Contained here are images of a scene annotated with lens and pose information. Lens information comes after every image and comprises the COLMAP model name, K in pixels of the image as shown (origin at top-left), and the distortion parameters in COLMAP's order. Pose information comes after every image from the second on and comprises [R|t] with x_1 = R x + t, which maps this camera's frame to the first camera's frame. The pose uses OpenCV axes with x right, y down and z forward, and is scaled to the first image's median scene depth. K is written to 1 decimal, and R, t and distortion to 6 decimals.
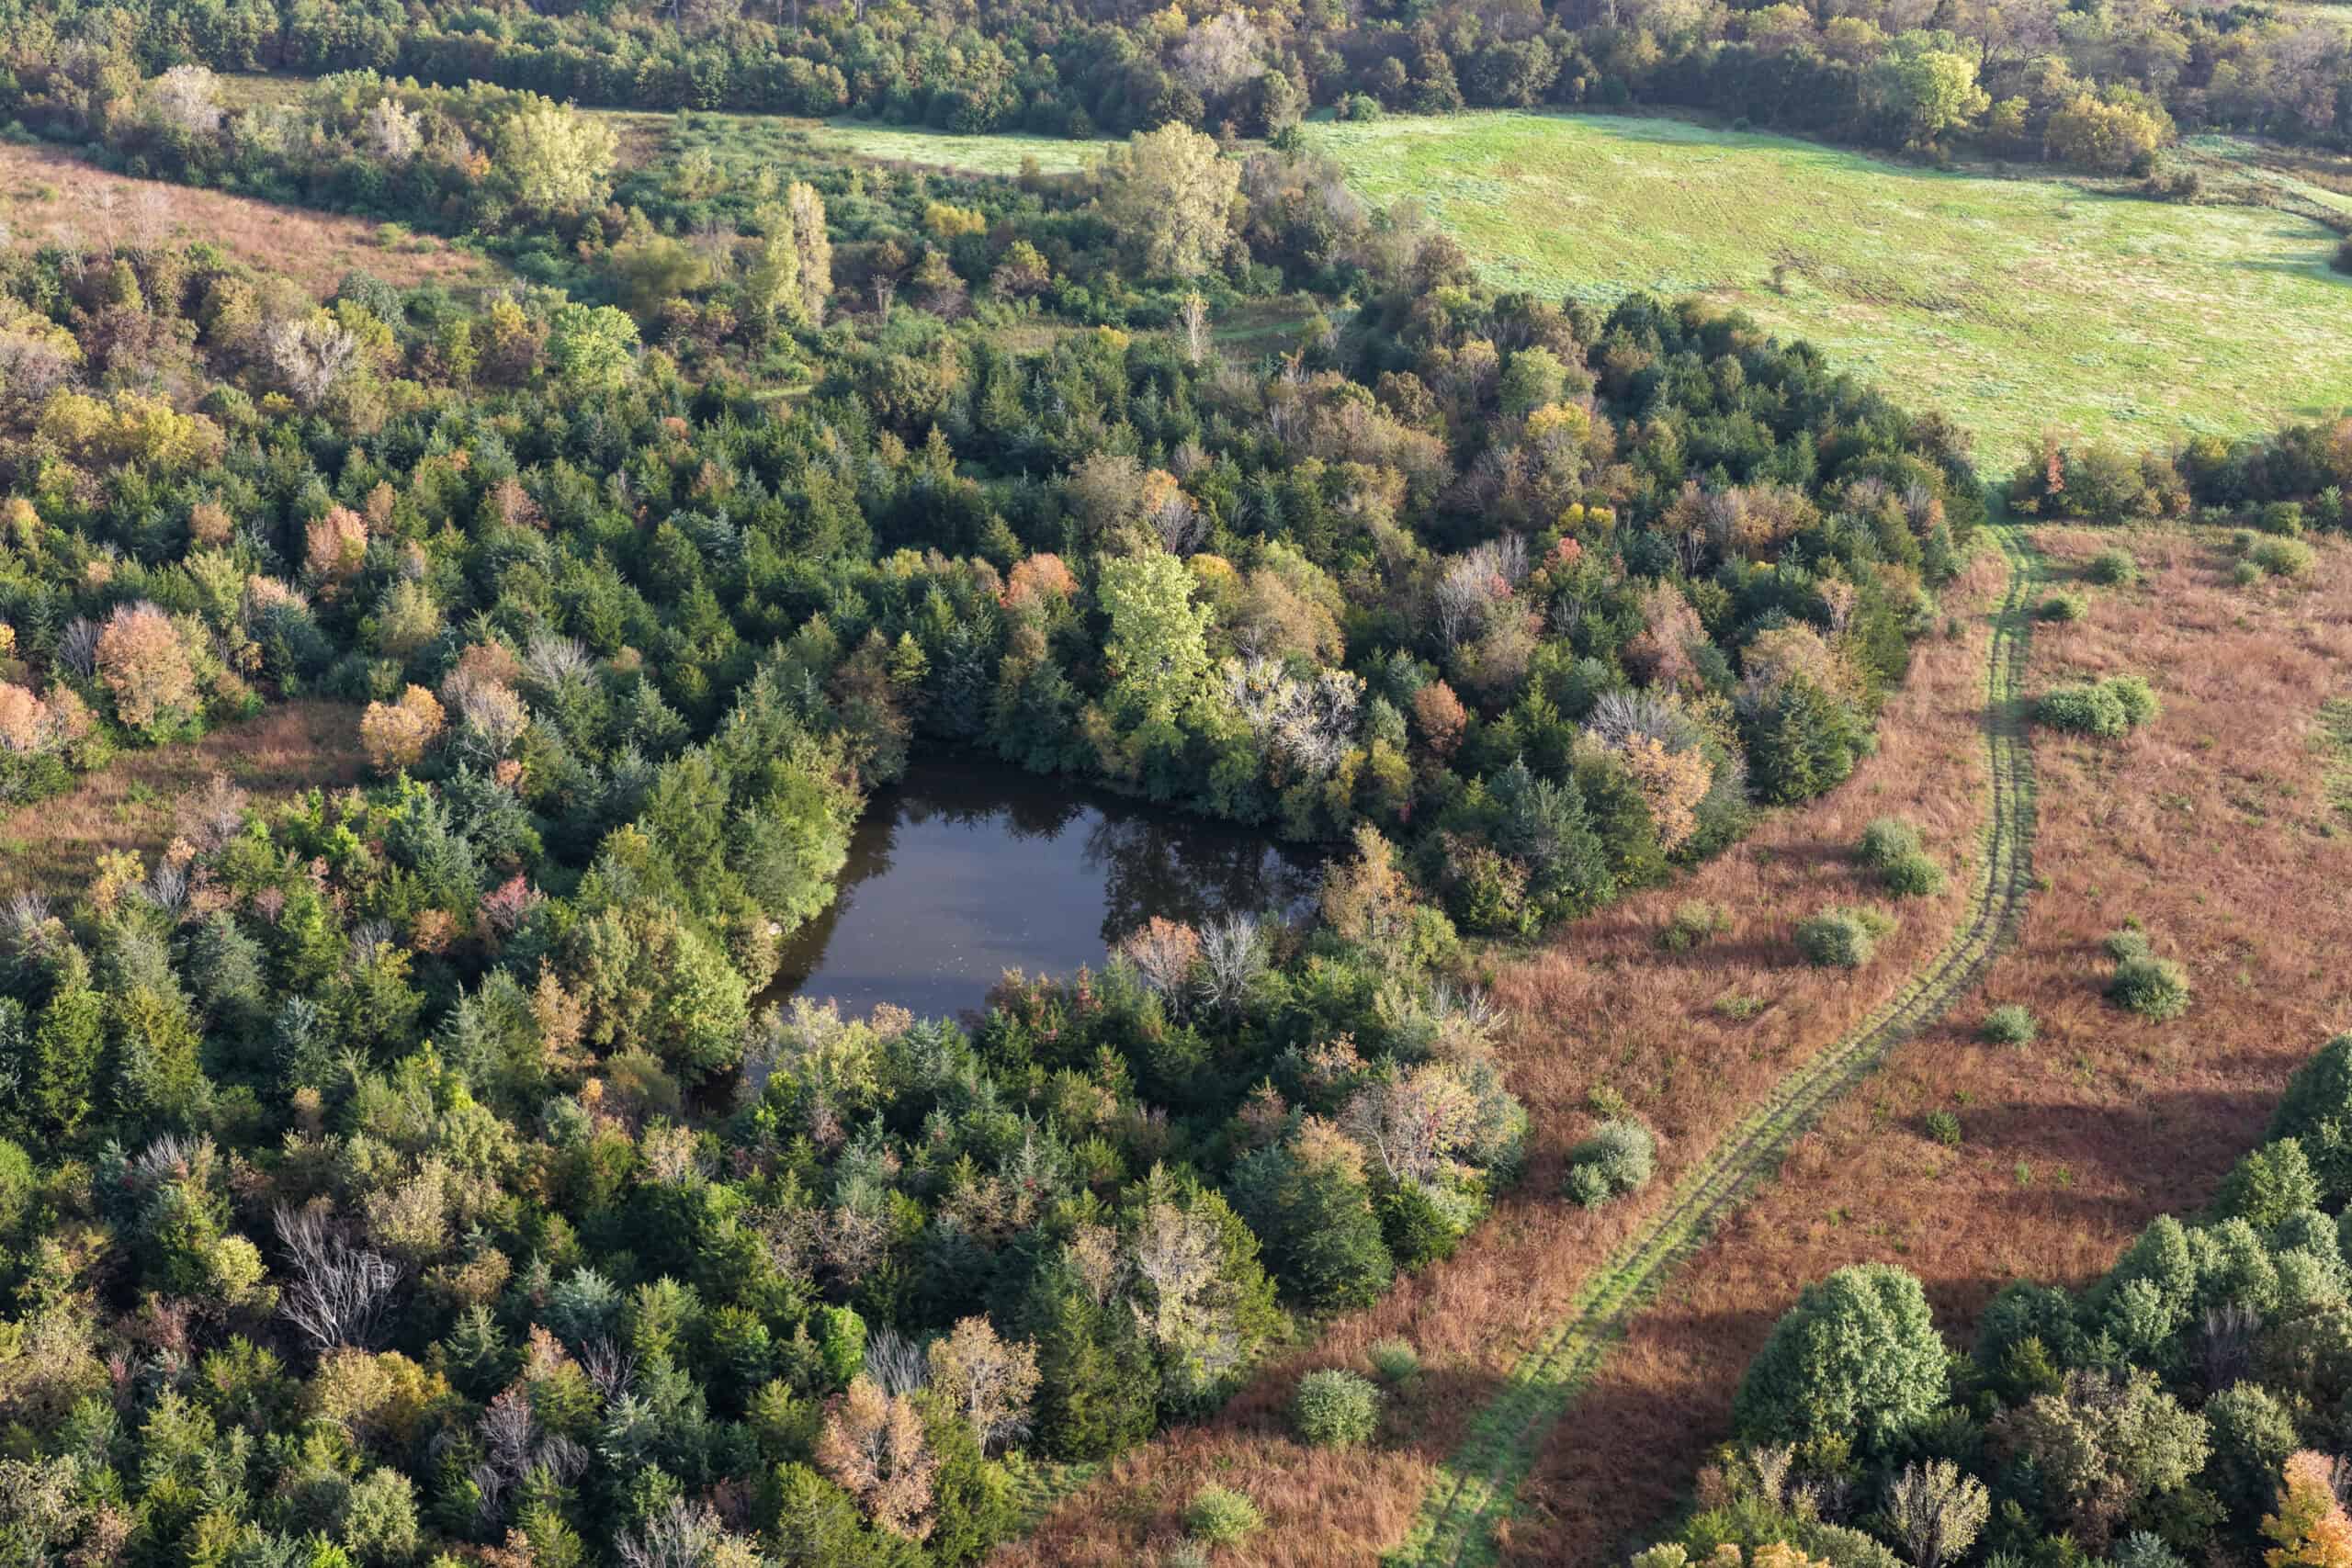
lens RADIAL K [[3000.8, 0, 1174.1], [0, 3000.8, 786.2], [0, 0, 1]] dist [-0.007374, 0.000000]
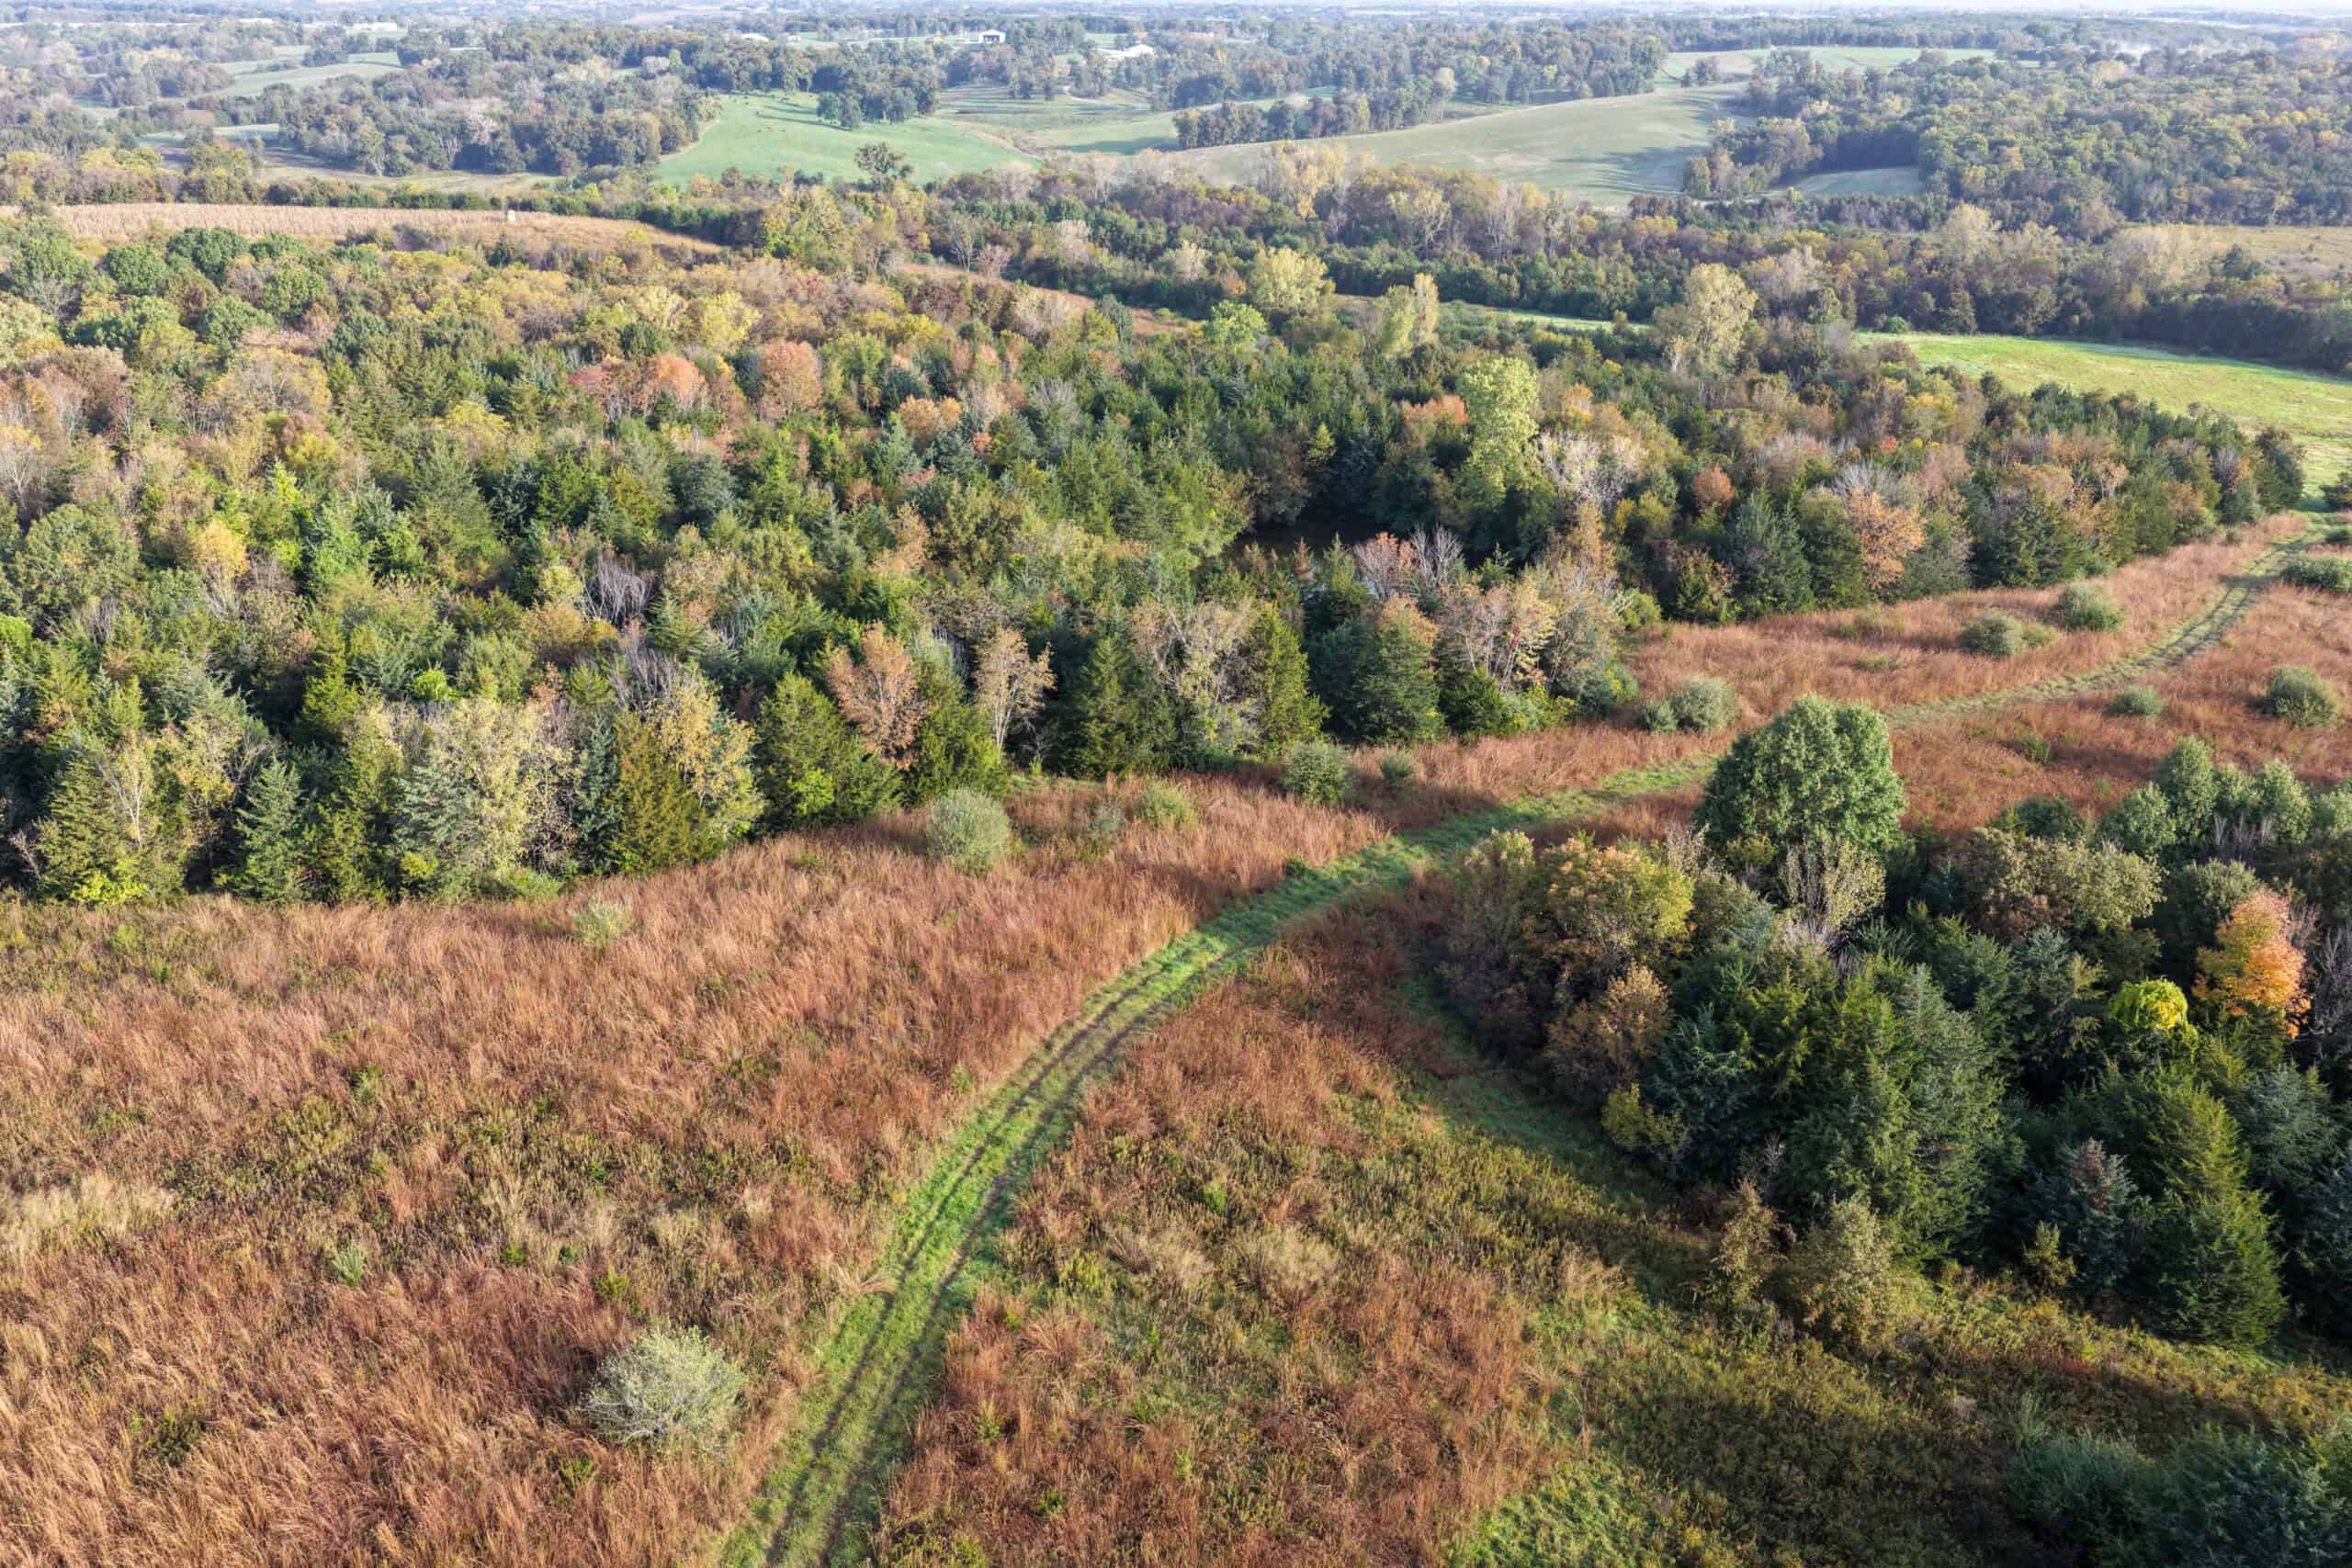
lens RADIAL K [[1945.2, 0, 1179.6], [0, 1945.2, 769.8], [0, 0, 1]] dist [-0.010042, 0.030732]
pose [[0.933988, 0.134407, -0.331059, 0.082002], [-0.166141, 0.983659, -0.069363, 0.088941], [0.316327, 0.119787, 0.941057, 0.104118]]
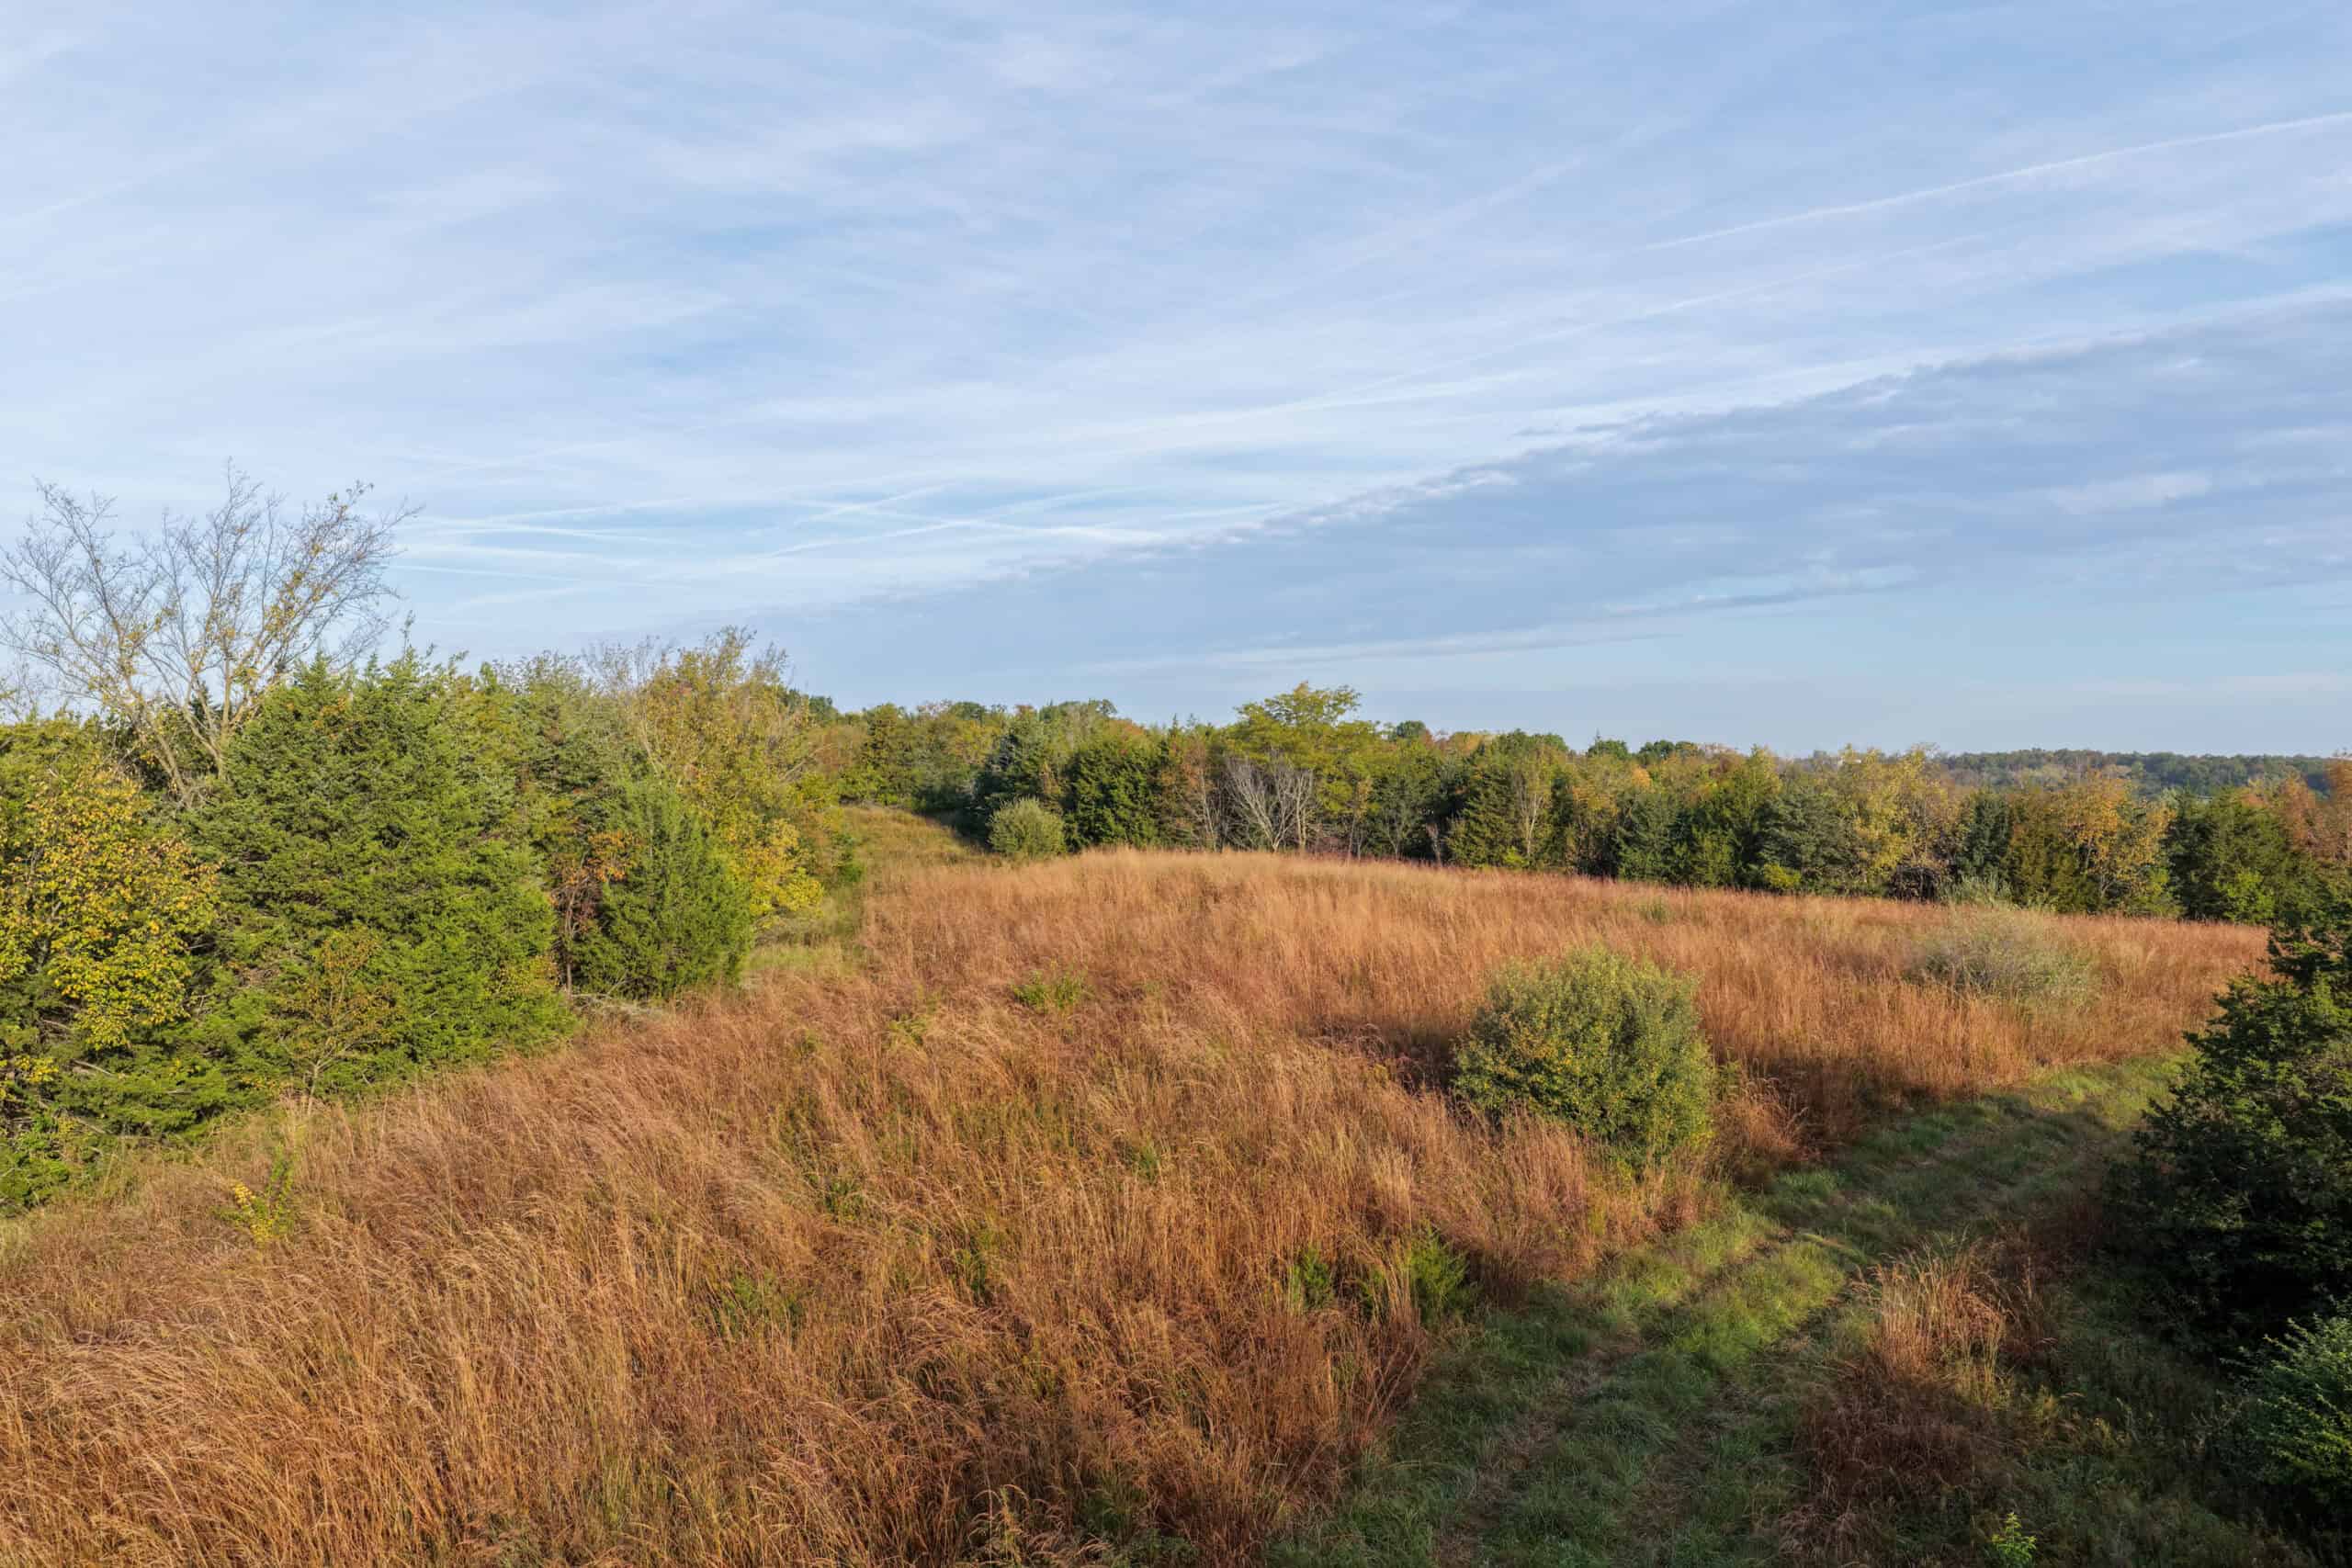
lens RADIAL K [[1945.2, 0, 1167.8], [0, 1945.2, 782.5], [0, 0, 1]] dist [-0.010042, 0.030732]
pose [[0.483922, -0.001390, -0.875110, 0.082818], [-0.407067, 0.884868, -0.226507, 0.157670], [0.774672, 0.465840, 0.427641, 0.135300]]
